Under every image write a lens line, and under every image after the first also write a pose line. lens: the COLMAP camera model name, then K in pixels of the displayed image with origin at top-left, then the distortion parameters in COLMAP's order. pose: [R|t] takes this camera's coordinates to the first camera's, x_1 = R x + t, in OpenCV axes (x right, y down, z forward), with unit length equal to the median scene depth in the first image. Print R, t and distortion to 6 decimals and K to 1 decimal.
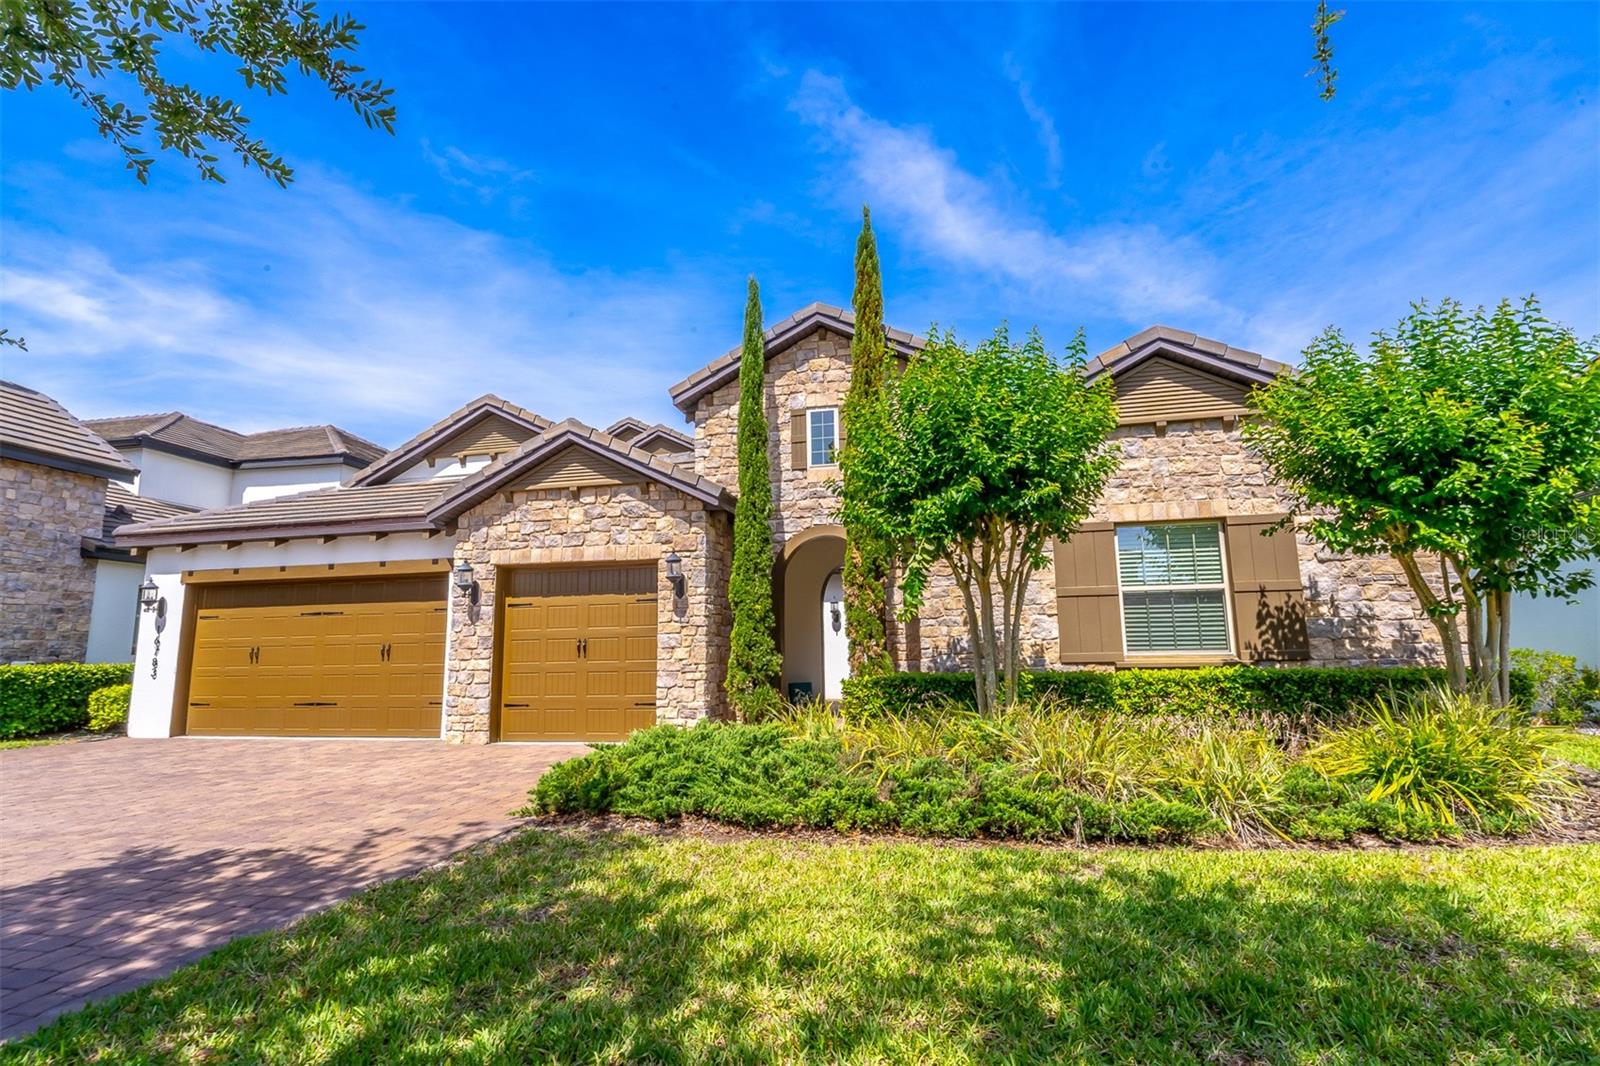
lens RADIAL K [[828.7, 0, 823.2], [0, 828.7, 525.2], [0, 0, 1]] dist [0.010434, -0.000962]
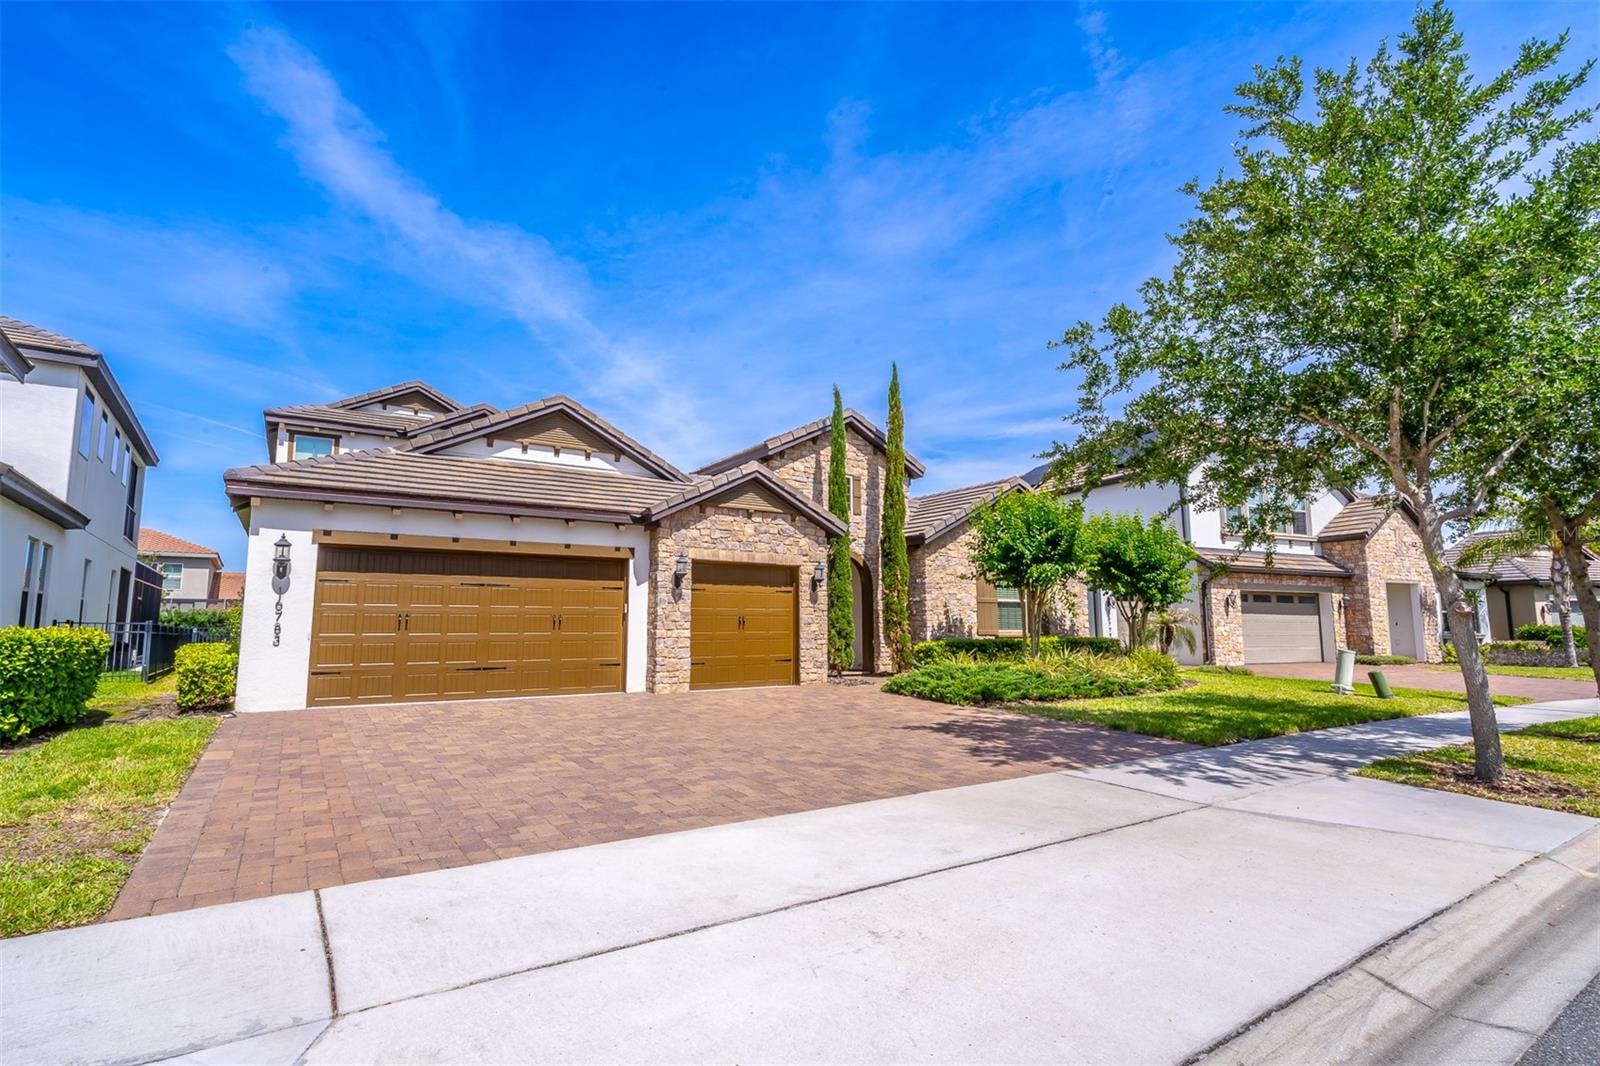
lens RADIAL K [[771.5, 0, 799.5], [0, 771.5, 529.7], [0, 0, 1]] dist [0.004875, 0.000417]
pose [[0.691768, 0.102794, 0.714766, -1.188182], [-0.129525, 0.991427, -0.017224, 0.000013], [-0.710409, -0.080665, 0.699151, 0.012899]]
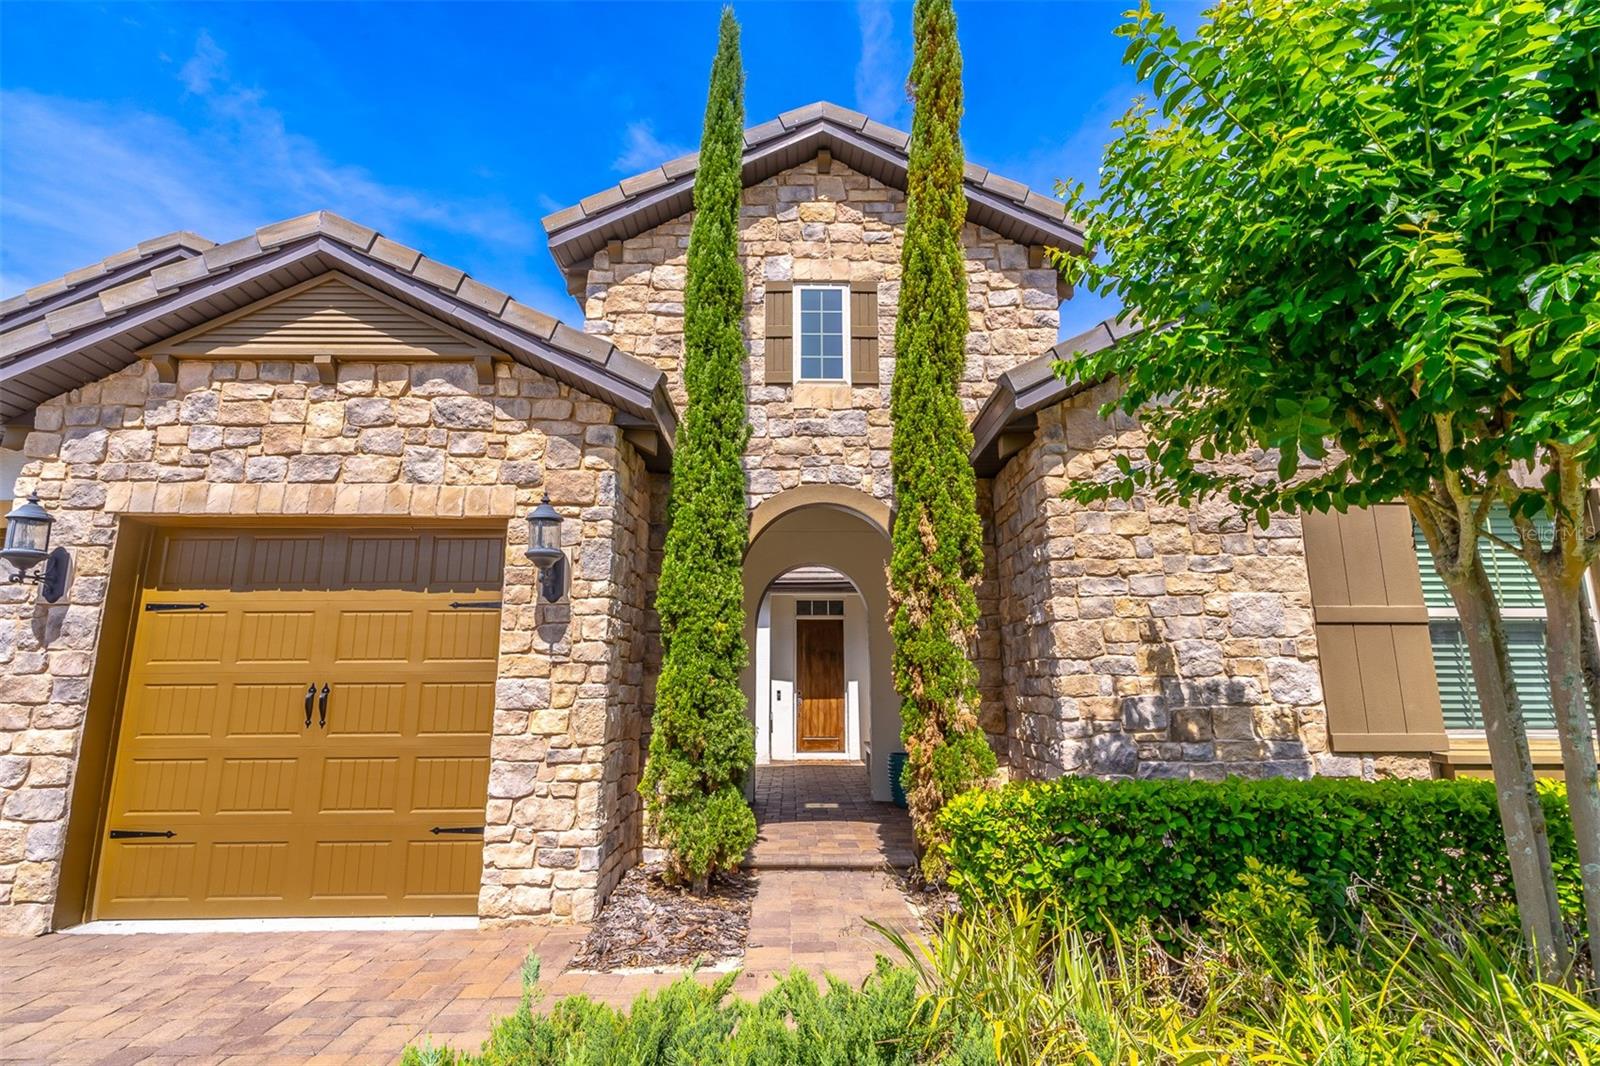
lens RADIAL K [[771.5, 0, 829.1], [0, 771.5, 530.0], [0, 0, 1]] dist [0.004875, 0.000417]
pose [[0.972741, 0.057441, 0.224668, -0.115623], [-0.050762, 0.998083, -0.035399, 0.052341], [-0.226271, 0.023029, 0.973792, 0.513129]]
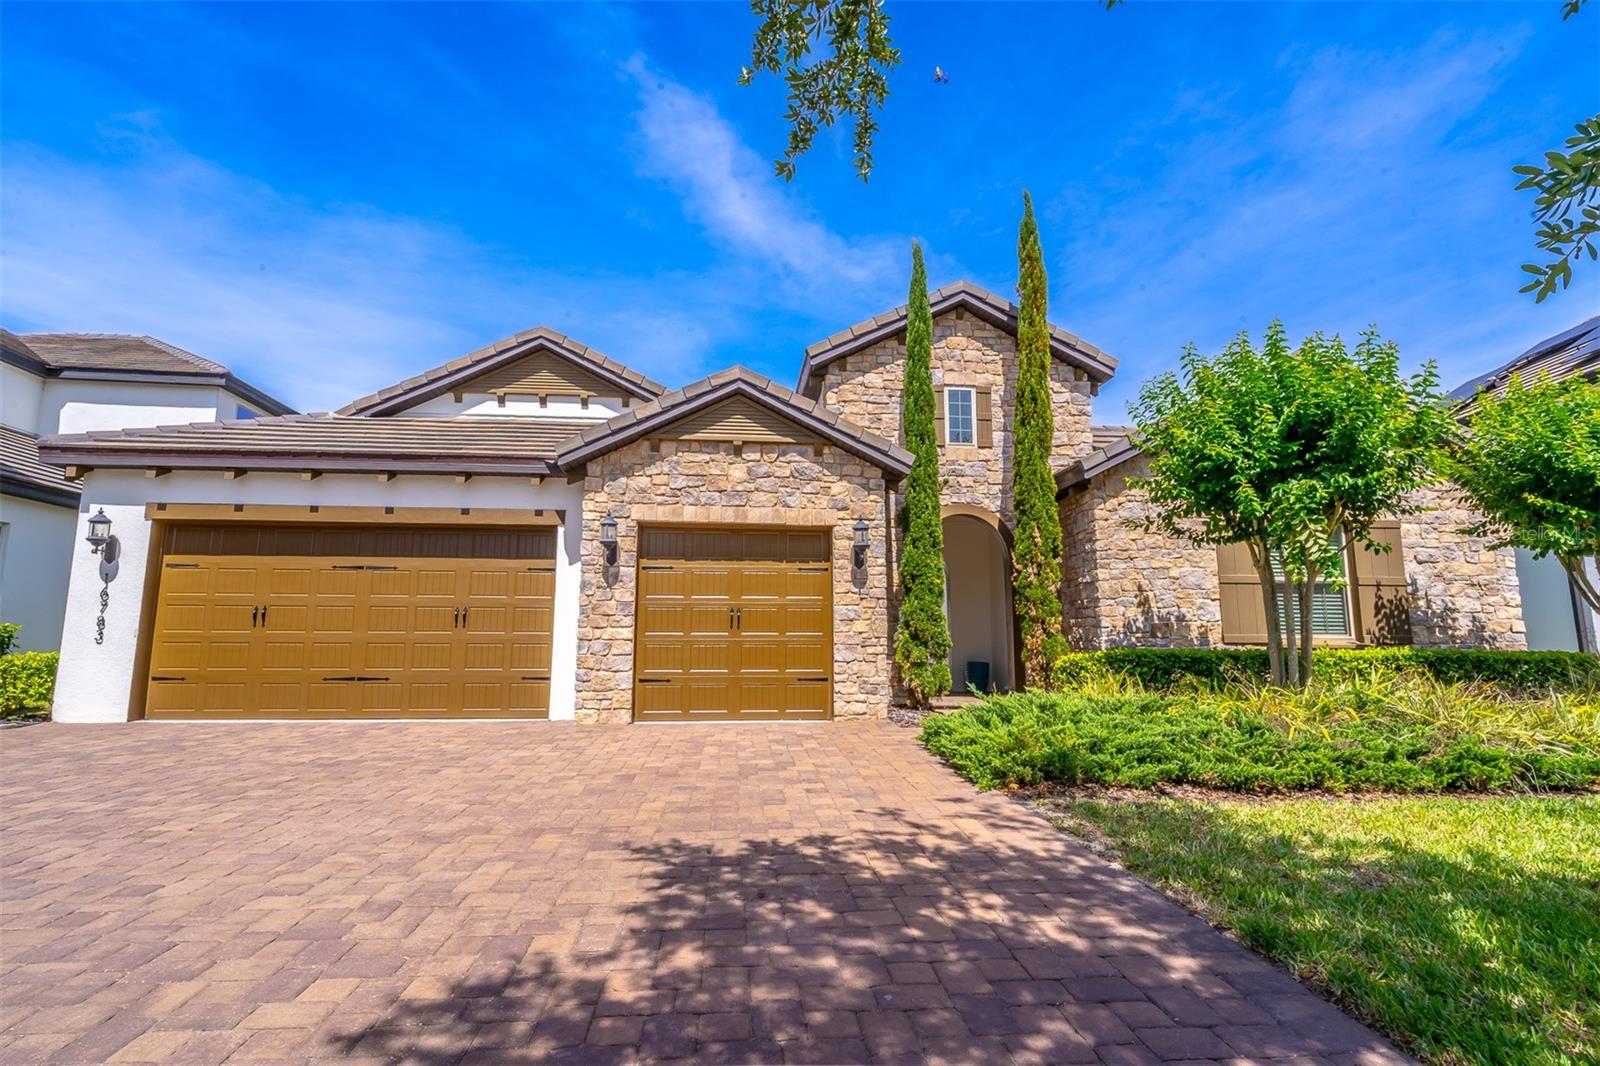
lens RADIAL K [[828.7, 0, 810.2], [0, 828.7, 526.5], [0, 0, 1]] dist [0.010434, -0.000962]
pose [[0.950215, 0.061058, 0.305554, -0.498480], [-0.068576, 0.997549, 0.013922, 0.028965], [-0.303955, -0.034182, 0.952073, 0.105004]]
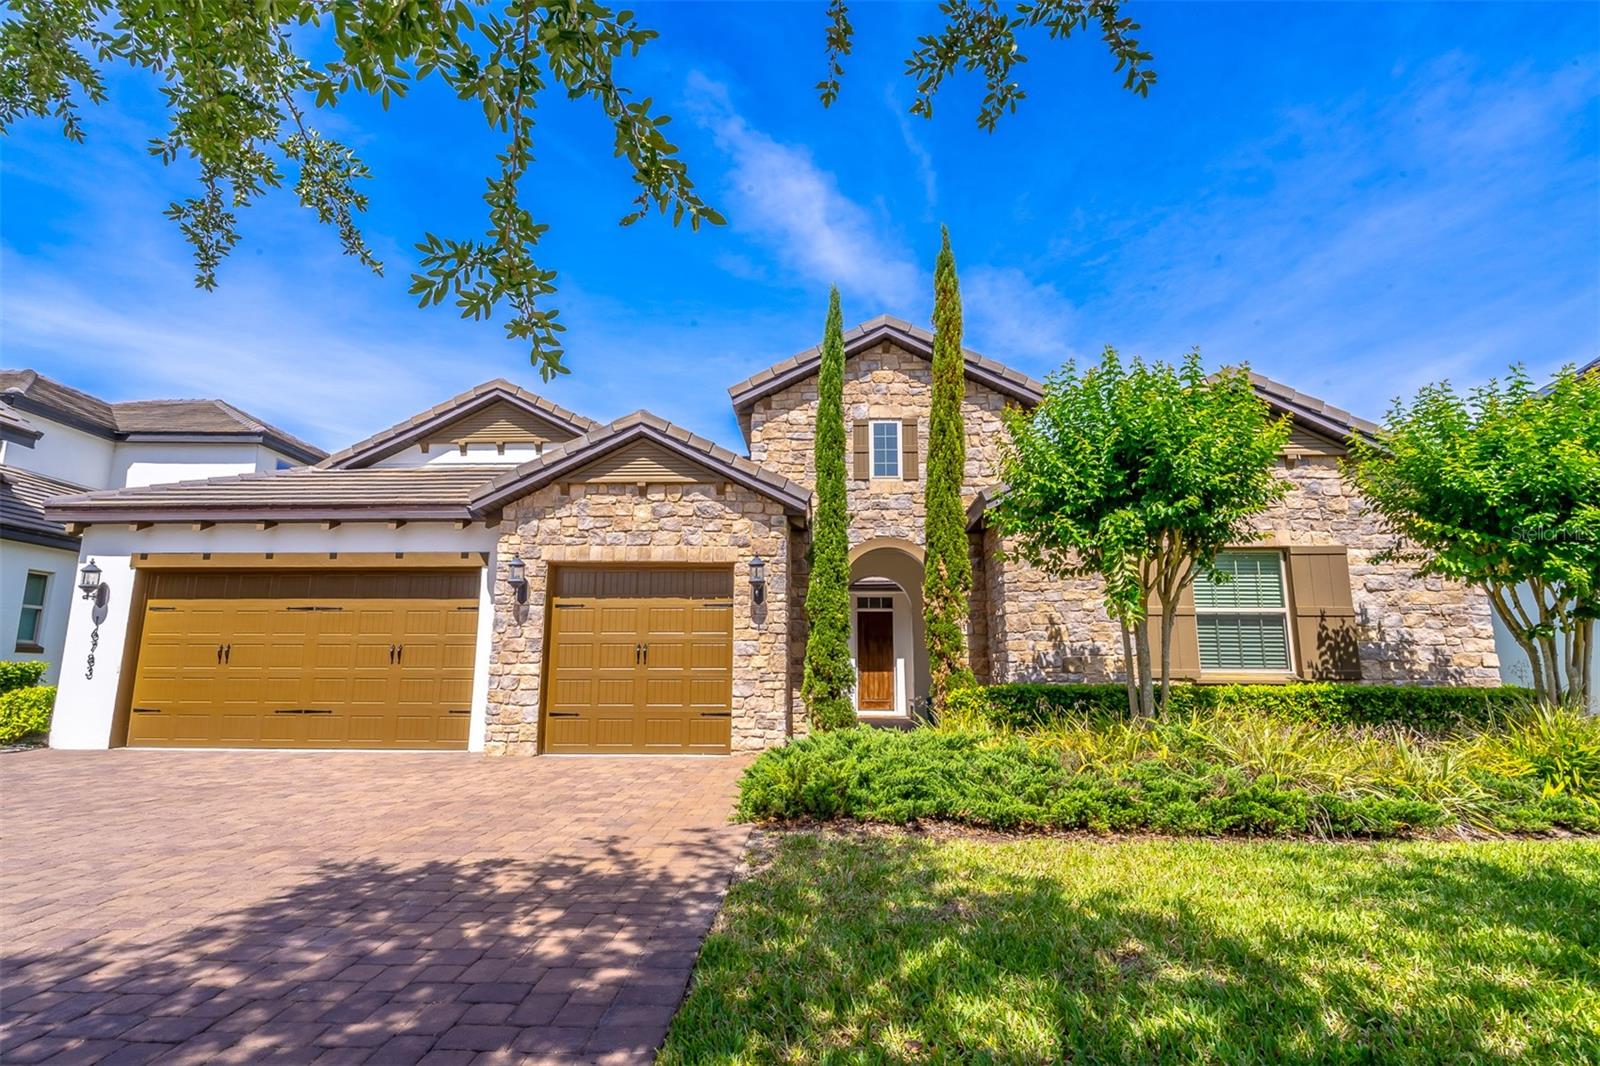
lens RADIAL K [[828.7, 0, 826.5], [0, 828.7, 547.1], [0, 0, 1]] dist [0.010434, -0.000962]
pose [[0.982599, 0.047081, 0.179671, -0.260110], [-0.048322, 0.998829, 0.002533, 0.014580], [-0.179342, -0.011171, 0.983723, 0.033730]]
